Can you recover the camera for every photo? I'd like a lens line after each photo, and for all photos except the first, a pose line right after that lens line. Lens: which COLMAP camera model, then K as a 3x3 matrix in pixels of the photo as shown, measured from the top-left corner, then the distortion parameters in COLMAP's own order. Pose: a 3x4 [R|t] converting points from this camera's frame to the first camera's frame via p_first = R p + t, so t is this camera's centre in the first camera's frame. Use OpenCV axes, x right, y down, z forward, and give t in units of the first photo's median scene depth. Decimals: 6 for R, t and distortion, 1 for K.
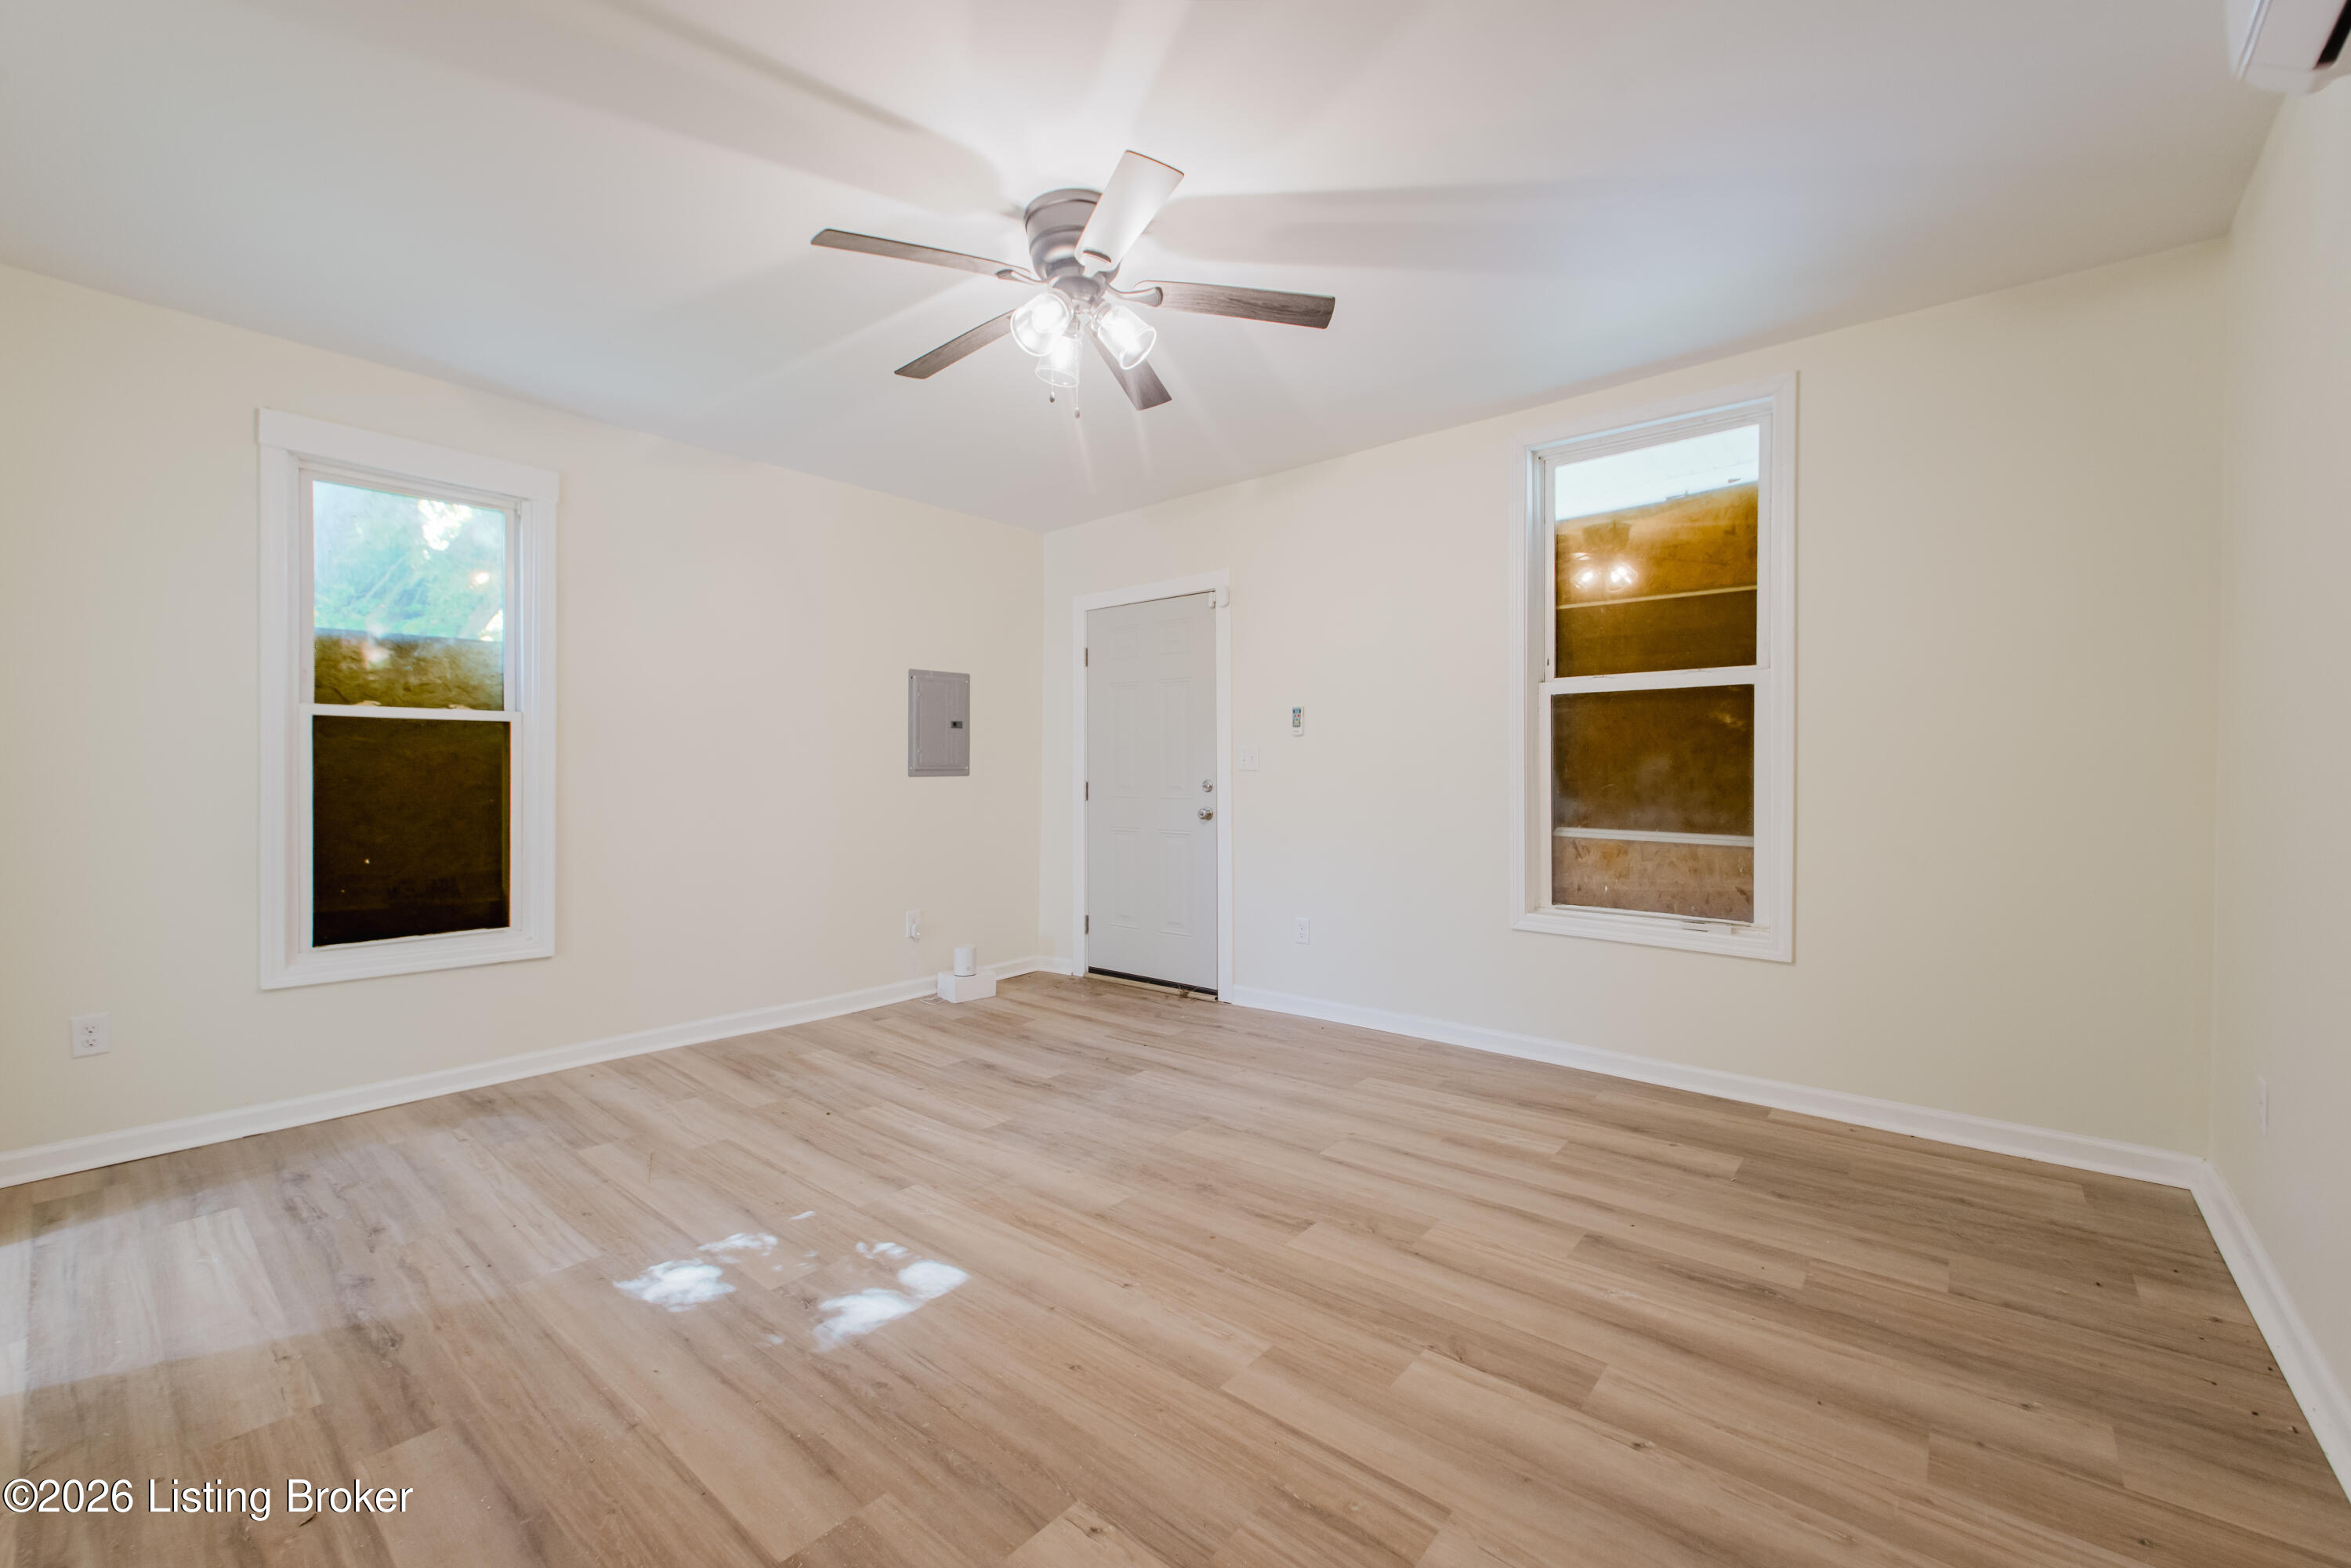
lens RADIAL K [[945.3, 0, 1180.0], [0, 945.3, 775.9], [0, 0, 1]] dist [0.005402, -0.001918]
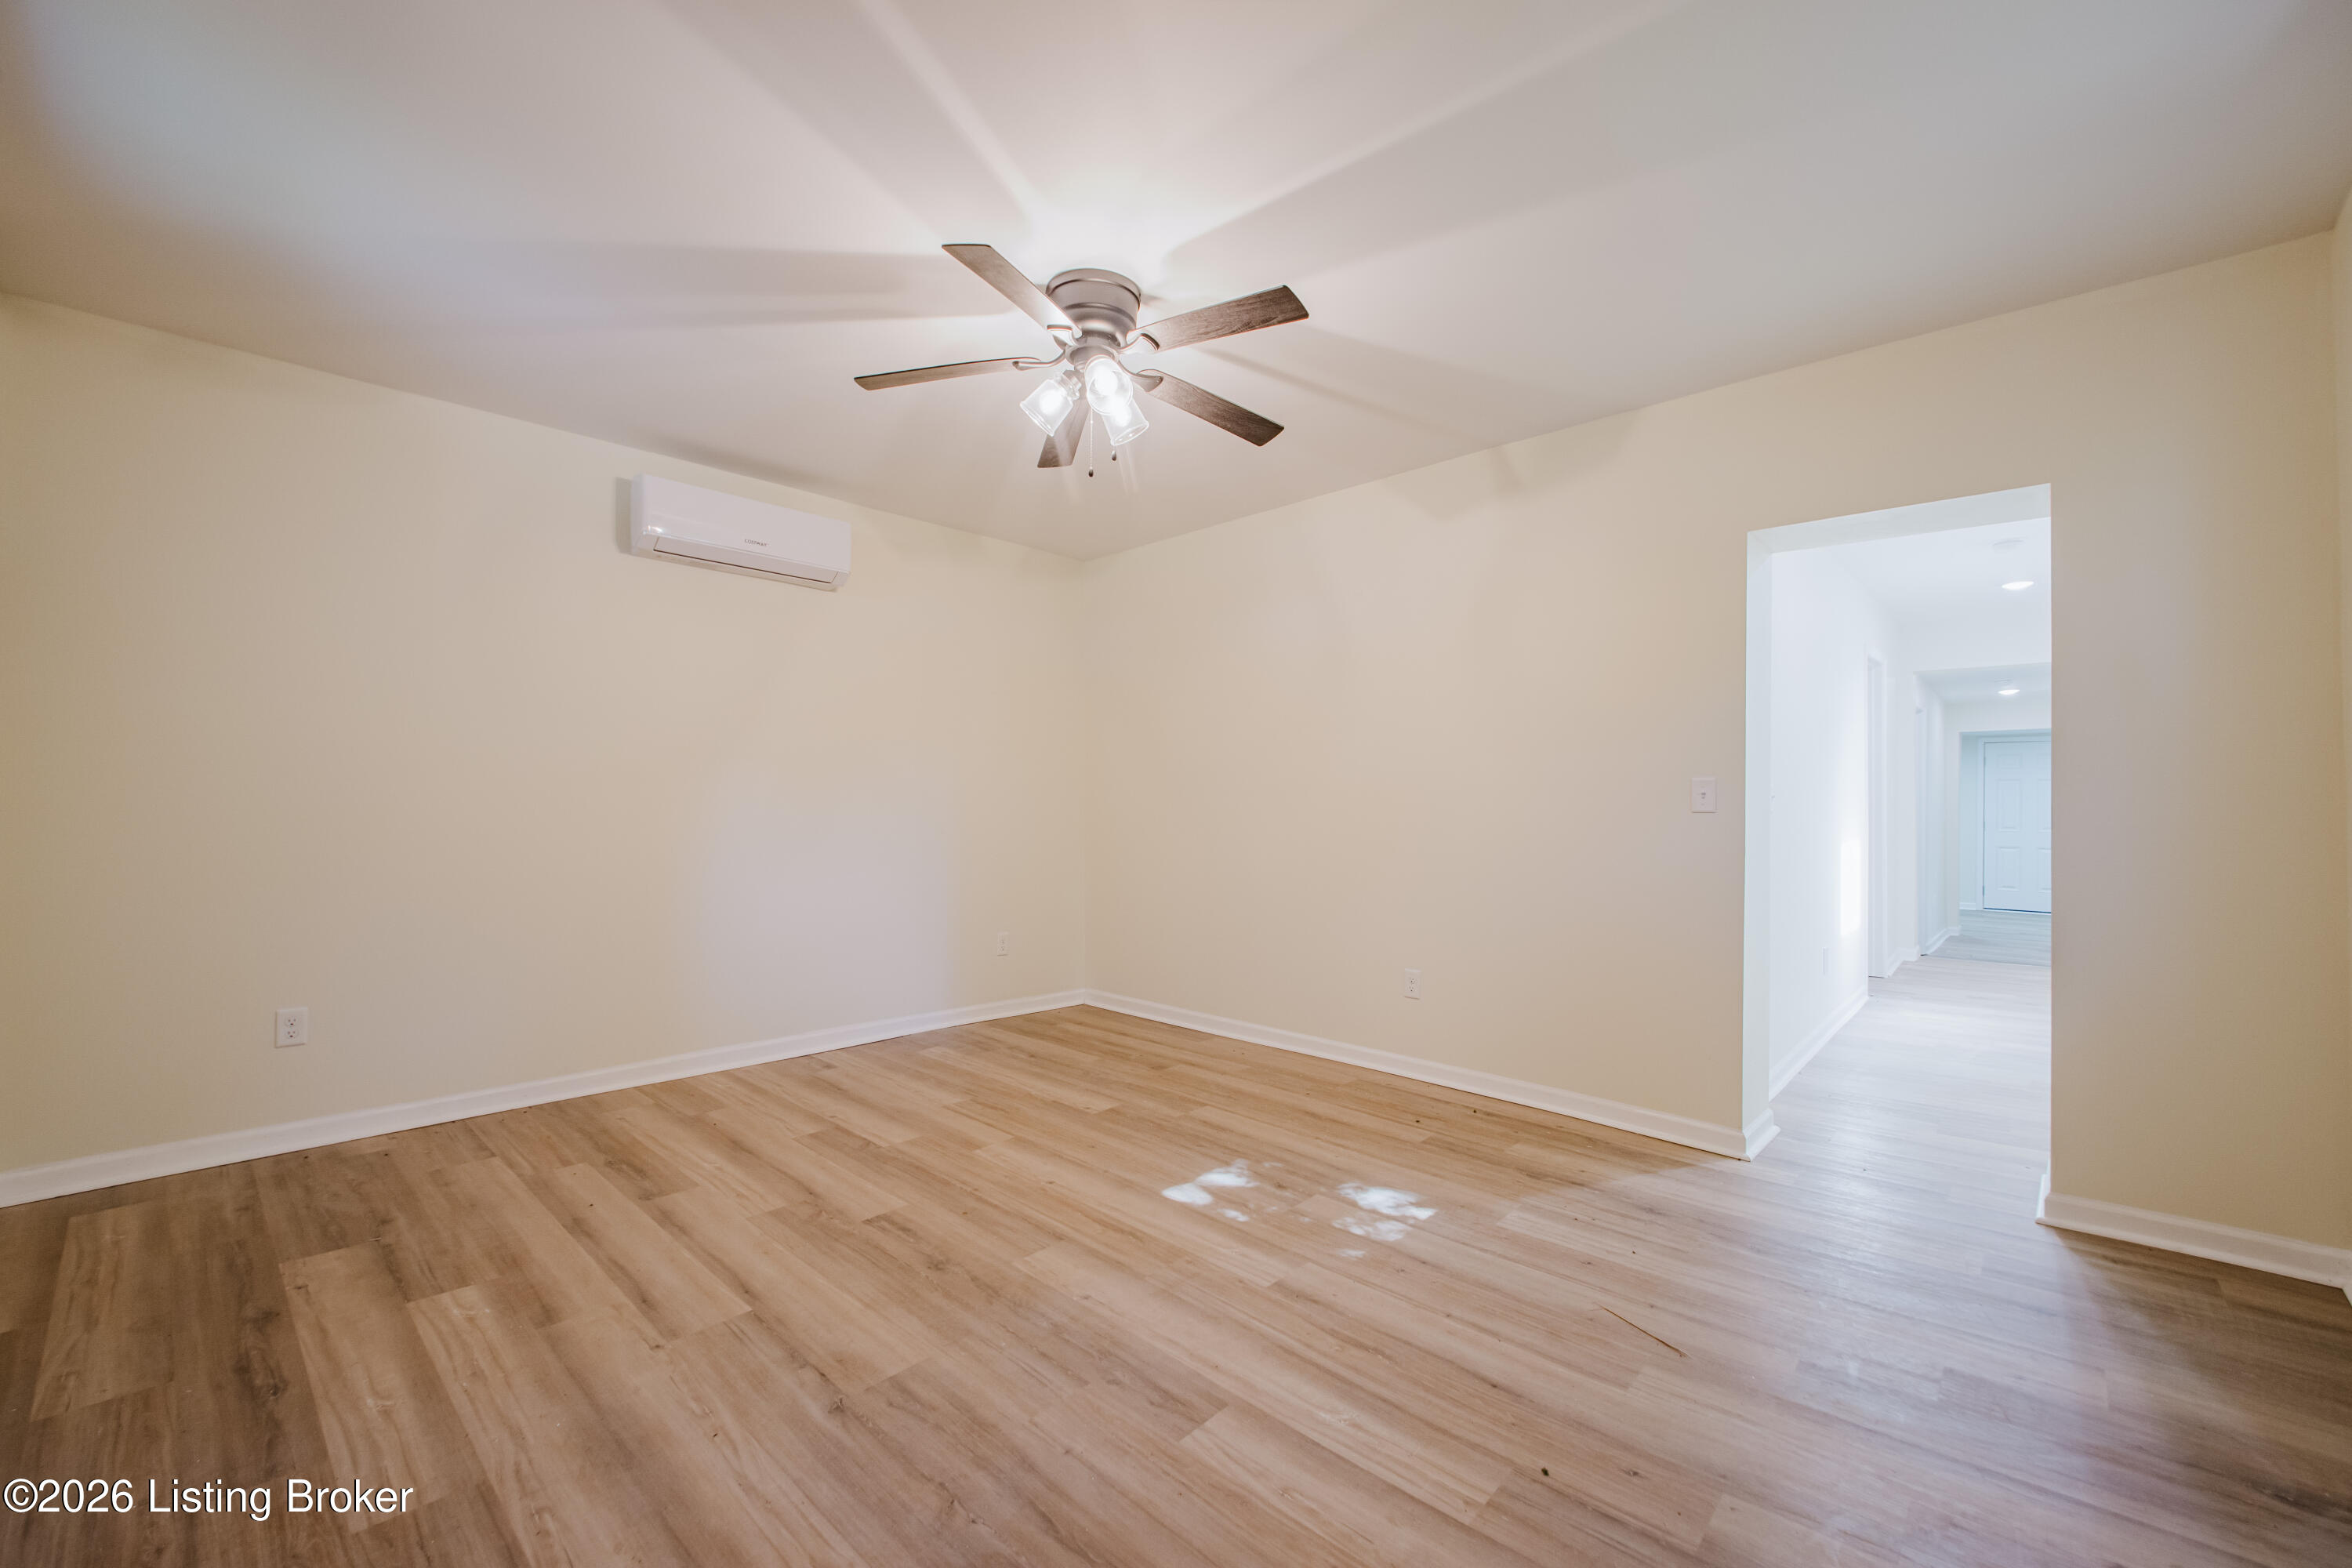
lens RADIAL K [[945.8, 0, 1175.8], [0, 945.8, 775.9], [0, 0, 1]] dist [0.005402, -0.001918]
pose [[-0.998469, -0.001410, 0.055302, -0.270895], [-0.003024, 0.999572, -0.029111, -0.003256], [-0.055237, -0.029234, -0.998045, 2.067348]]
